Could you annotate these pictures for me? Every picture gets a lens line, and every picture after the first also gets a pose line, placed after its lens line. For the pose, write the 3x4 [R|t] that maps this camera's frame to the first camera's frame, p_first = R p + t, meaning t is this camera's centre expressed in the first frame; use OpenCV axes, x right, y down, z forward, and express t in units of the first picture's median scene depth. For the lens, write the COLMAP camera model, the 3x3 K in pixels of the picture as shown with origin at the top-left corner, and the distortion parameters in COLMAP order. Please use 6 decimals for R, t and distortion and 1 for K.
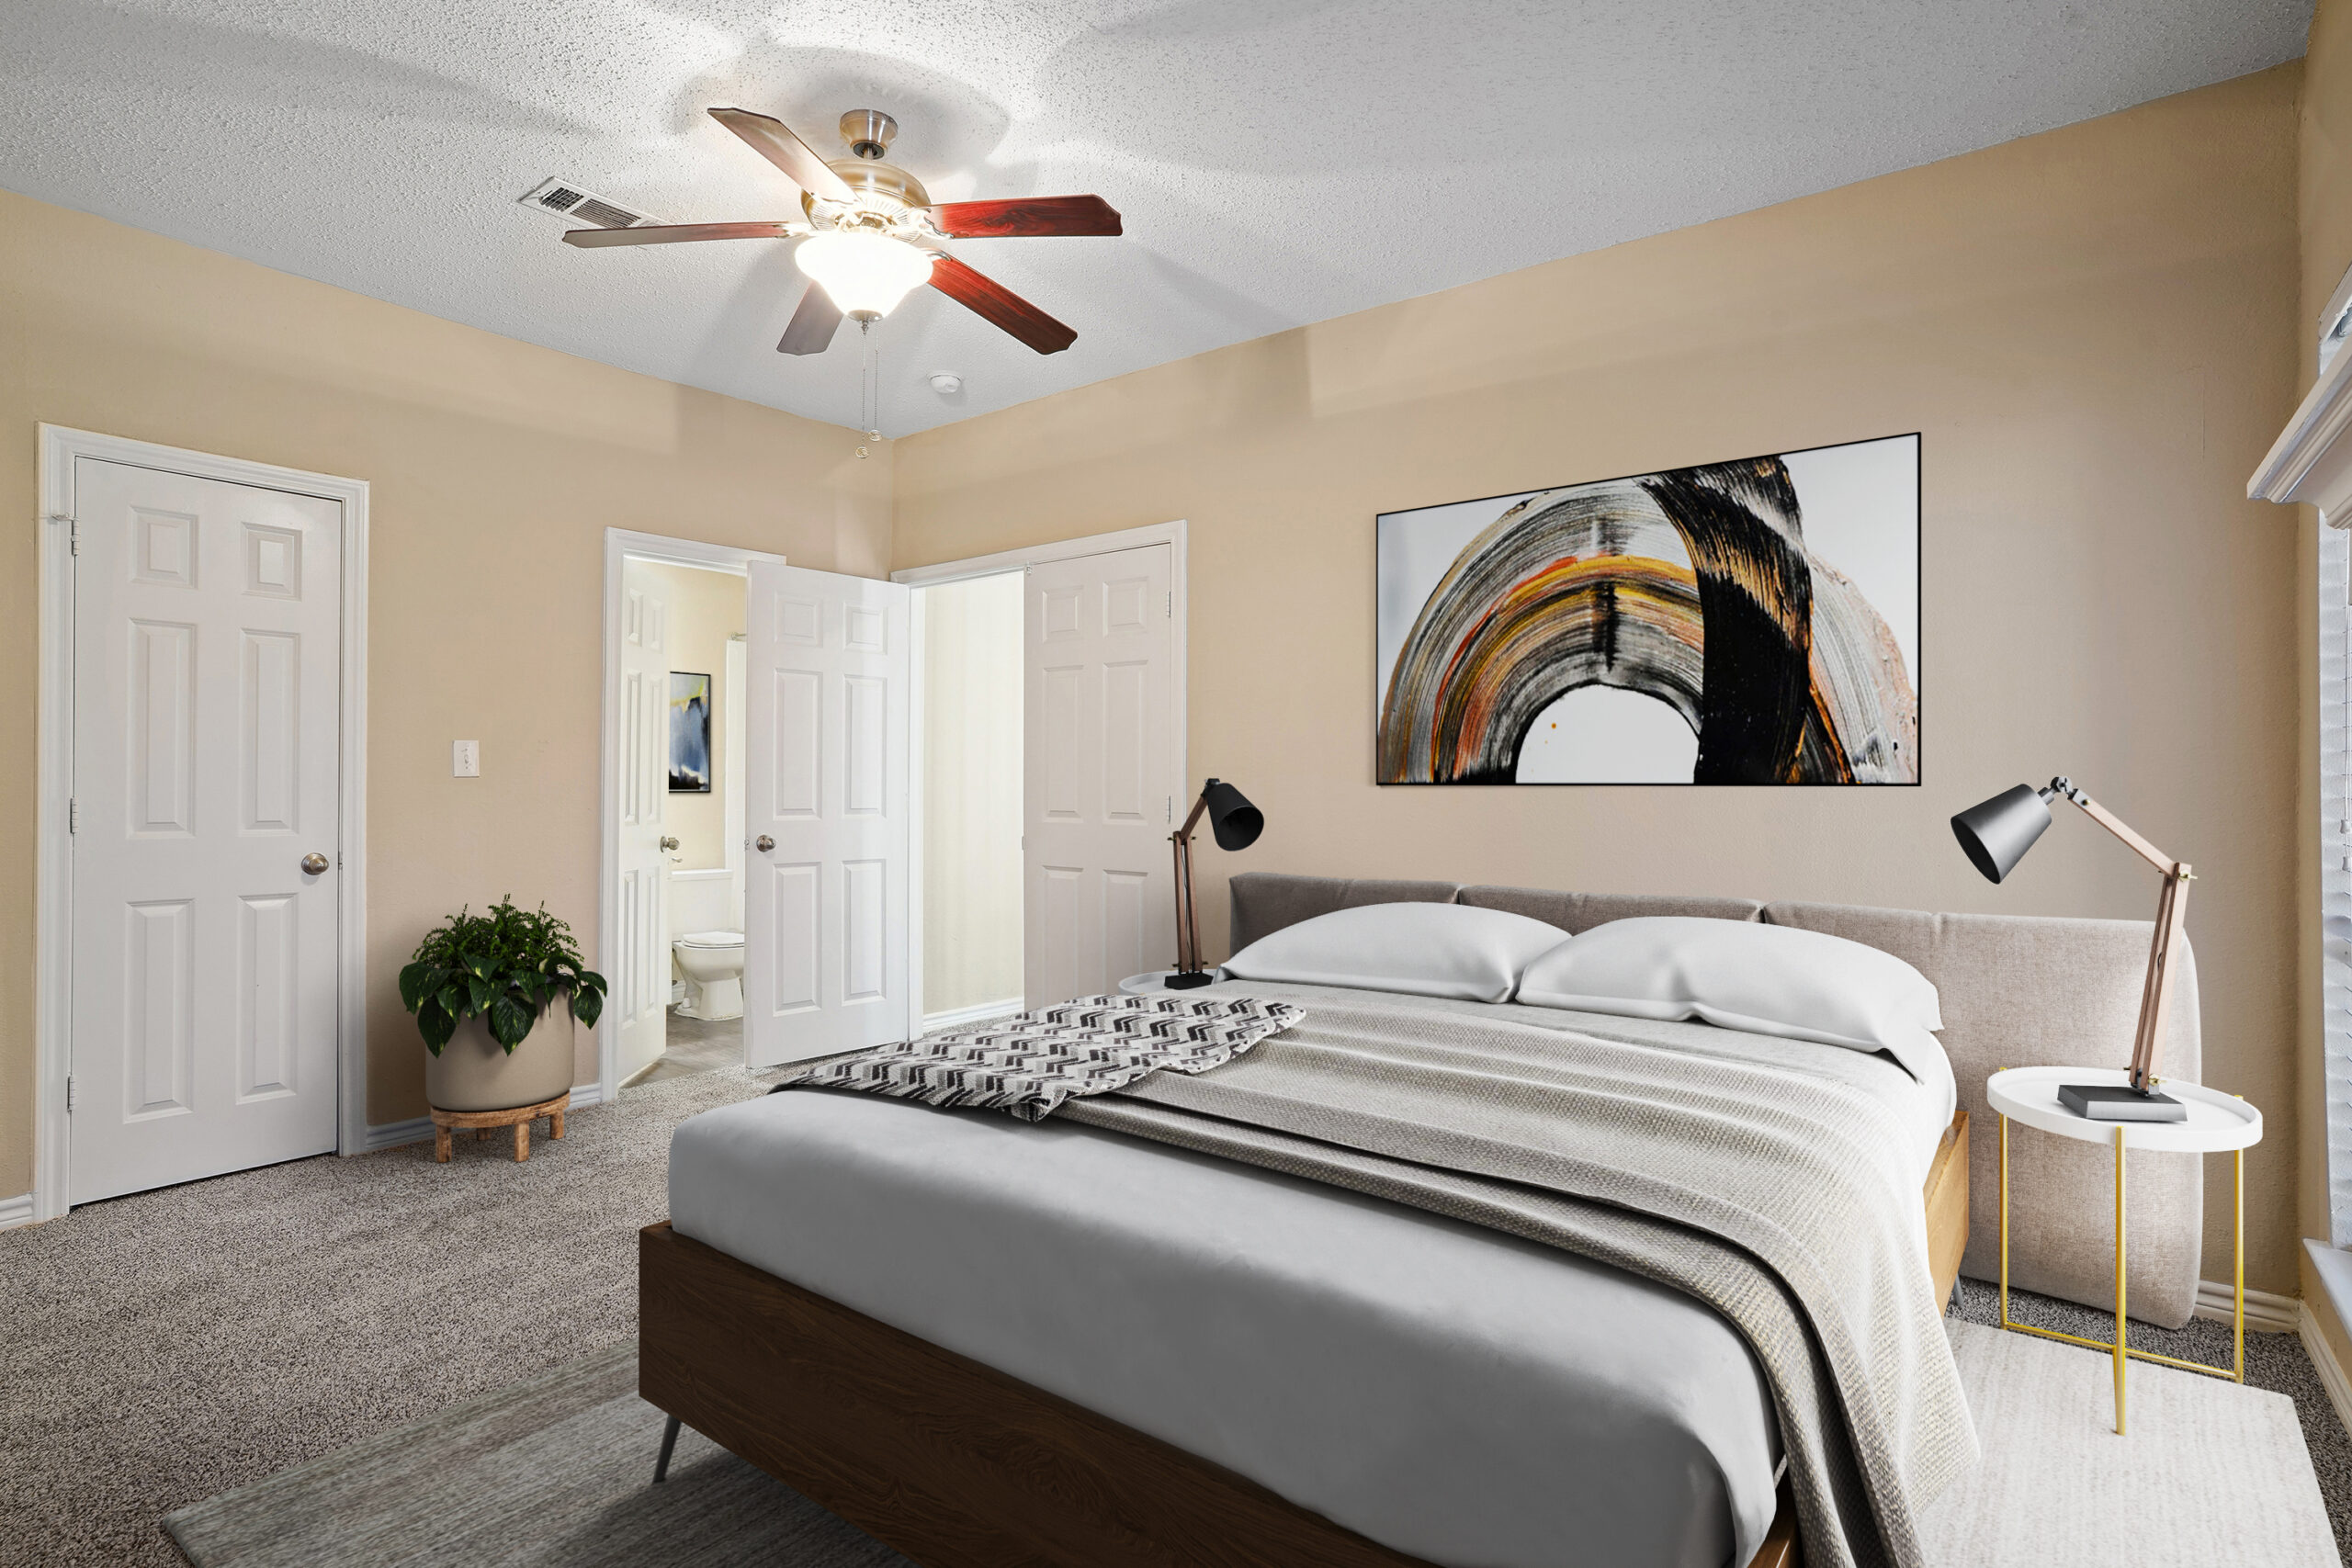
lens RADIAL K [[1185.3, 0, 1173.3], [0, 1185.3, 781.1], [0, 0, 1]] dist [0.004920, 0.000328]
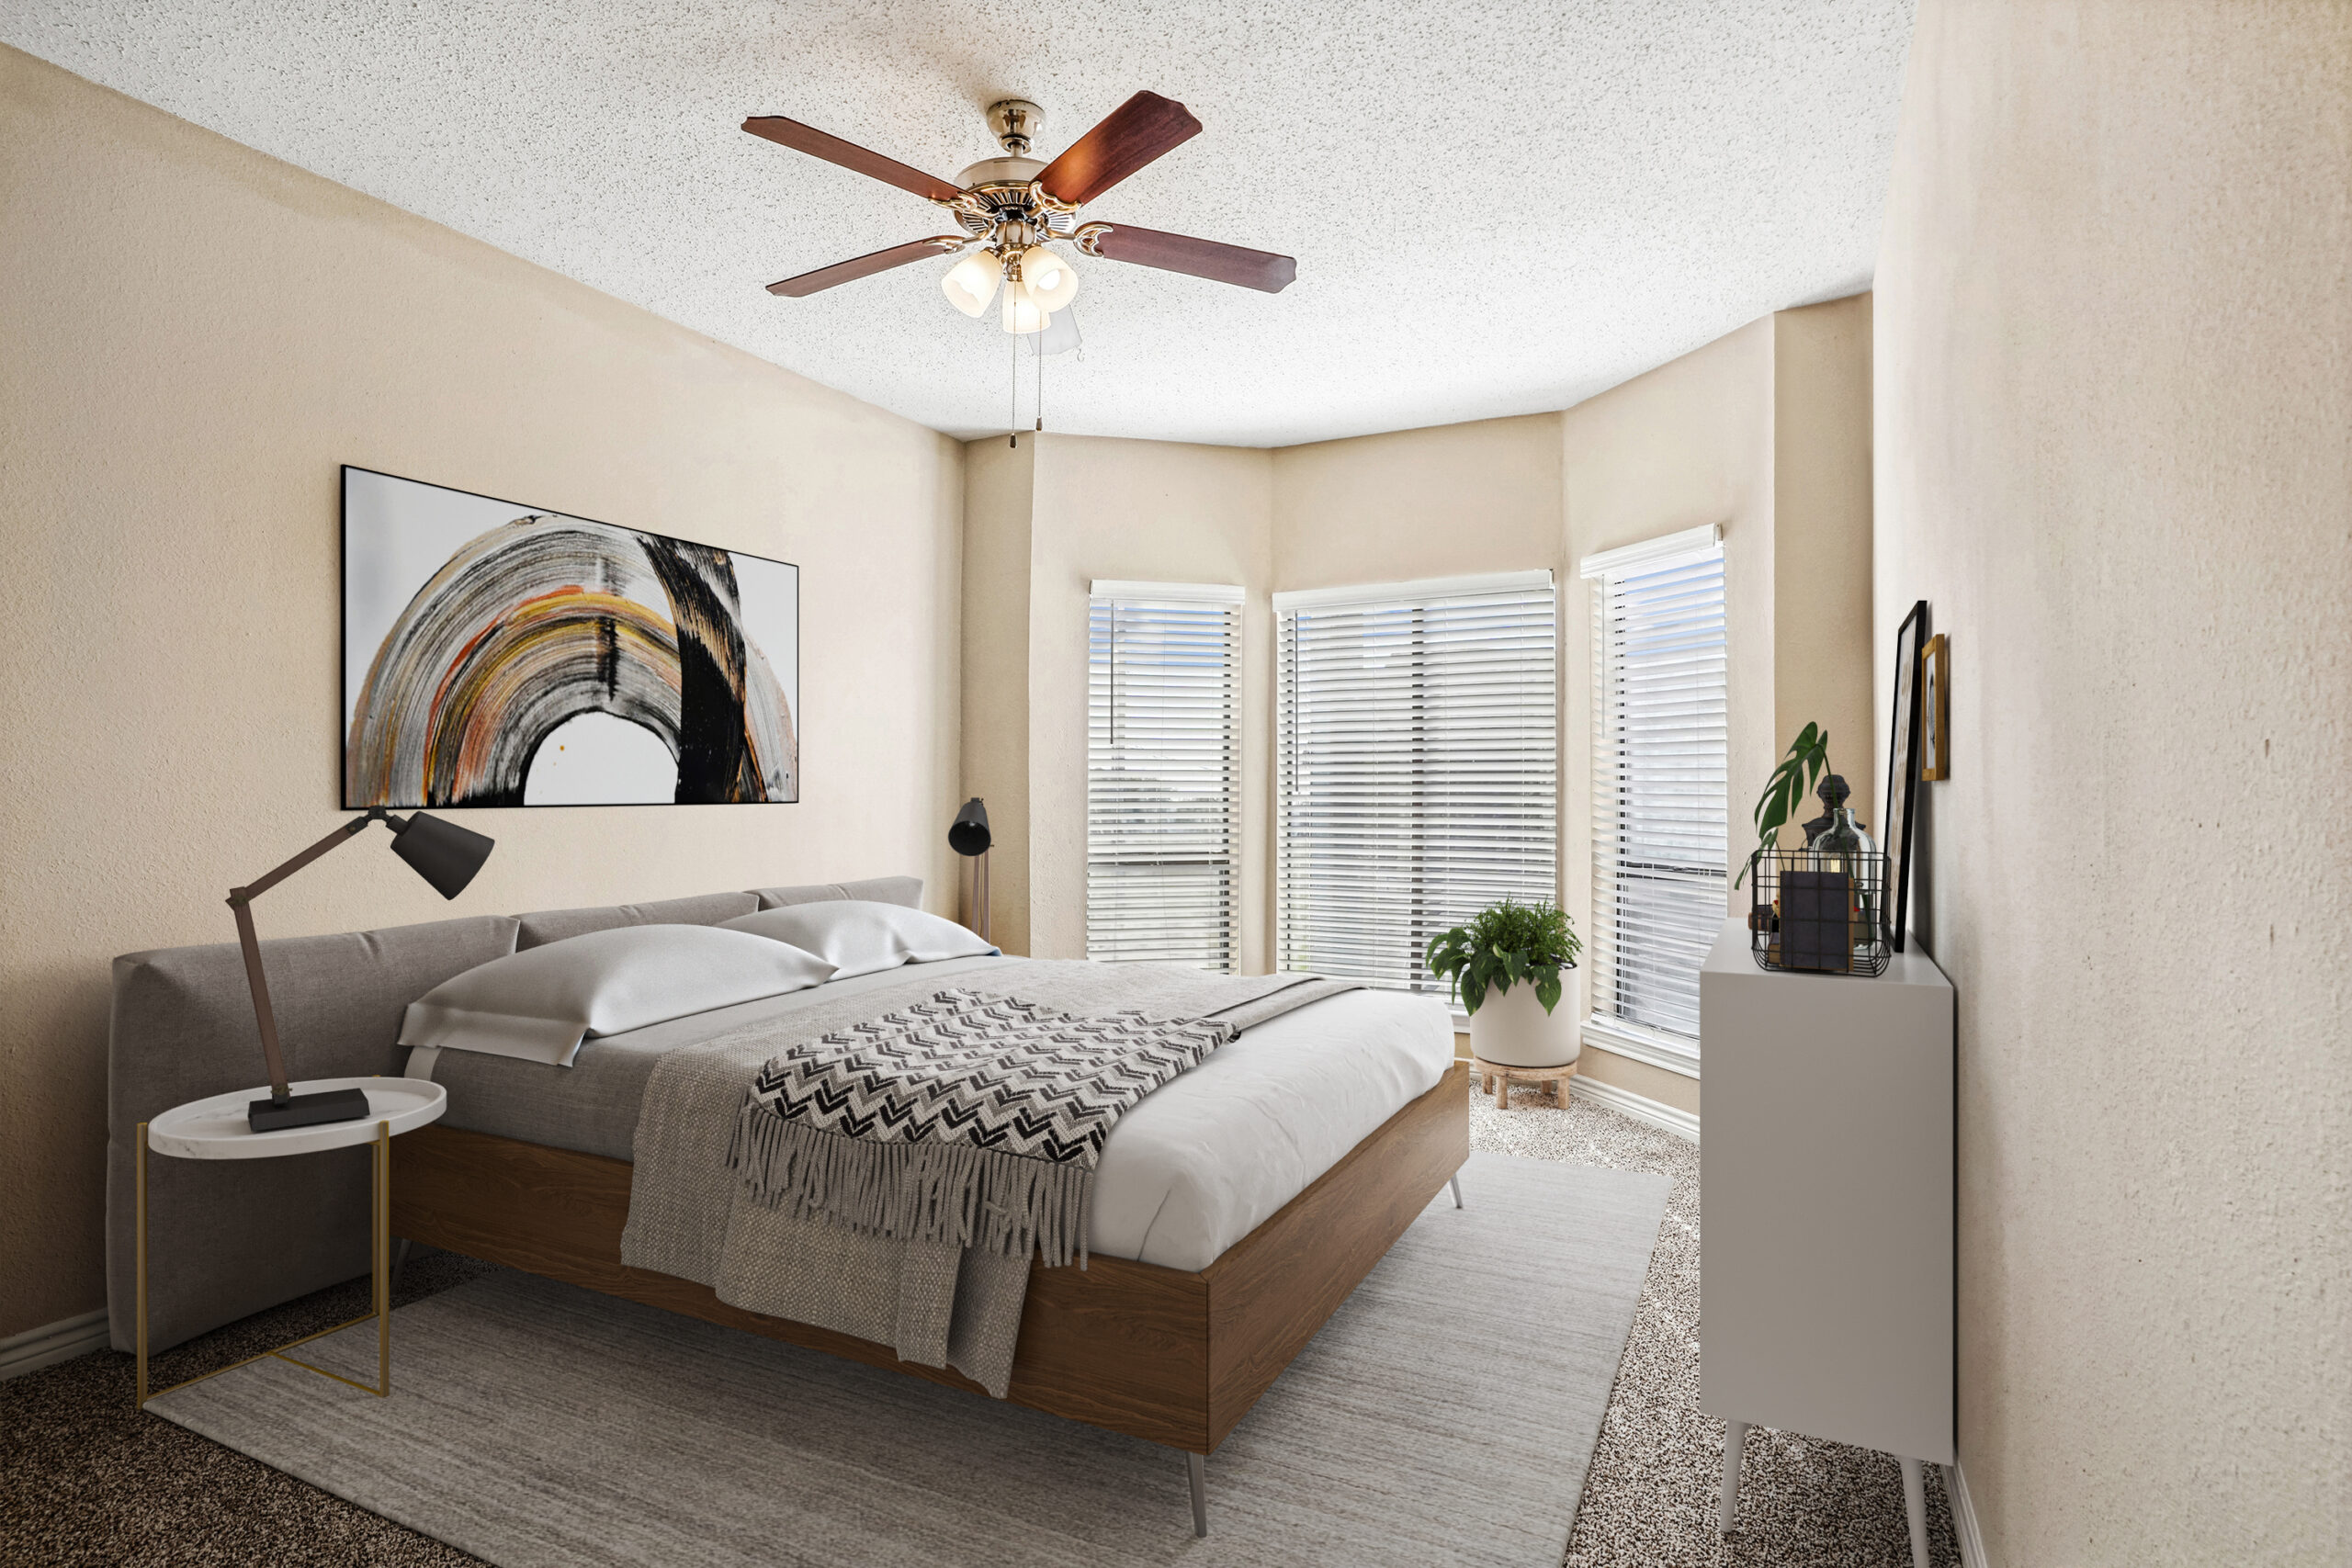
lens RADIAL K [[1185.3, 0, 1179.6], [0, 1185.3, 794.5], [0, 0, 1]] dist [0.004920, 0.000328]
pose [[-0.165073, -0.007380, 0.986254, -0.787301], [-0.002562, 0.999972, 0.007054, -0.015778], [-0.986278, -0.001362, -0.165087, 0.662228]]
